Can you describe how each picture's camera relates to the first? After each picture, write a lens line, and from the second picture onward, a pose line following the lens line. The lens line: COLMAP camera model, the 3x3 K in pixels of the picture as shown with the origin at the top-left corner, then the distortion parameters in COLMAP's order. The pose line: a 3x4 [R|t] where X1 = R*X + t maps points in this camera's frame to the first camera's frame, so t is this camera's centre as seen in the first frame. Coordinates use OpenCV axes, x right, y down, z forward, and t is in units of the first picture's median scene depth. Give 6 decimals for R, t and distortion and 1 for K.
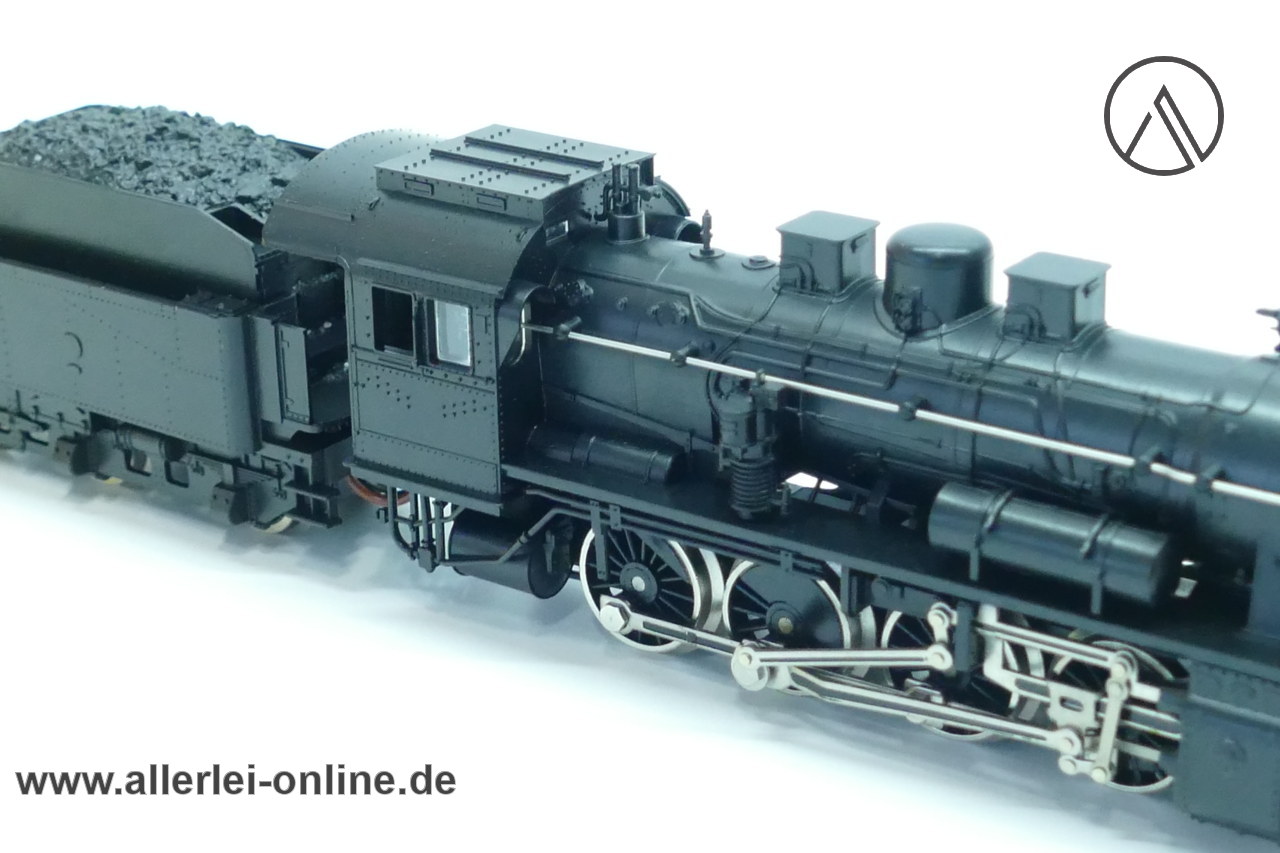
lens RADIAL K [[2743.0, 0, 640.0], [0, 2743.0, 426.5], [0, 0, 1]] dist [-0.059345, 0.236657]
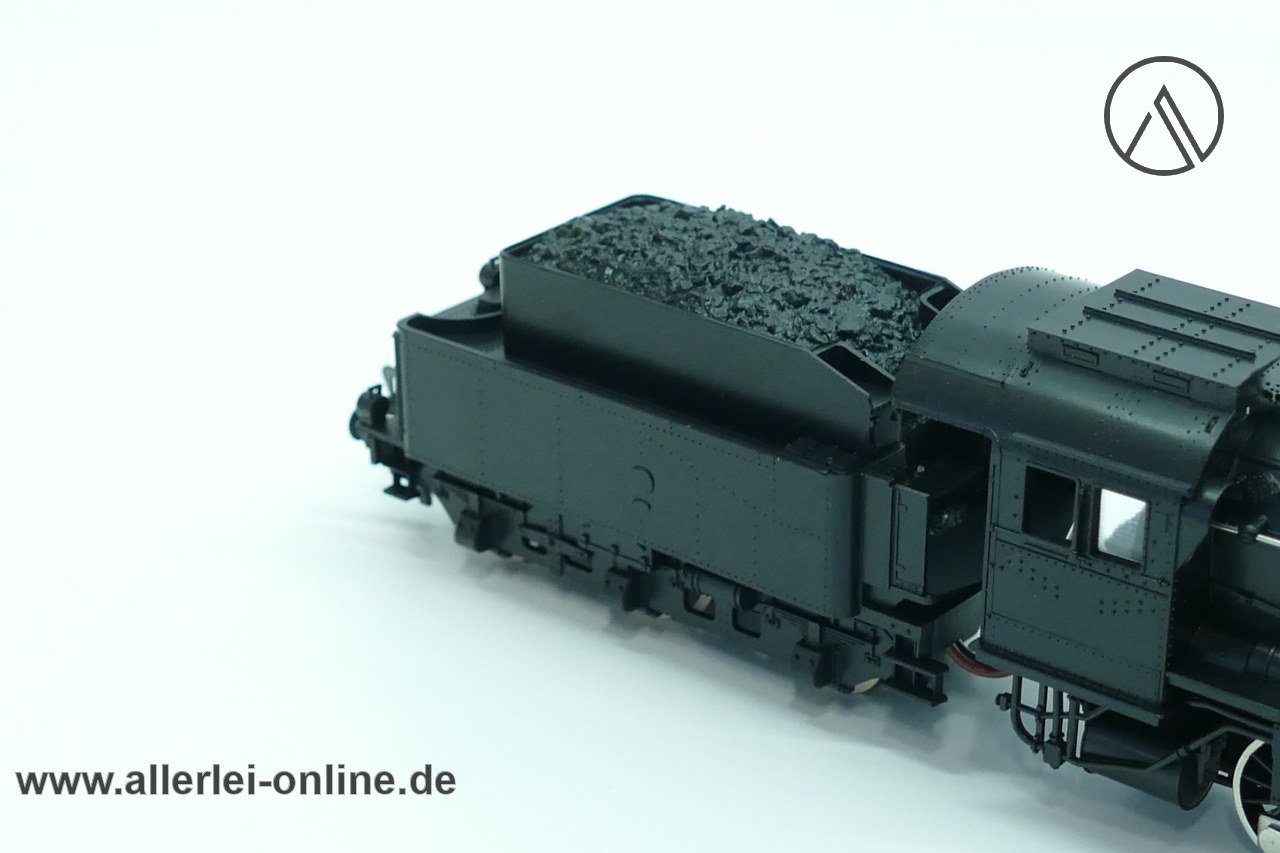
lens RADIAL K [[2743.0, 0, 640.0], [0, 2743.0, 426.5], [0, 0, 1]] dist [-0.059345, 0.236657]
pose [[0.997057, 0.044784, -0.062220, -0.154356], [-0.042004, 0.998090, 0.045294, -0.090708], [0.064129, -0.042547, 0.997034, 0.085218]]
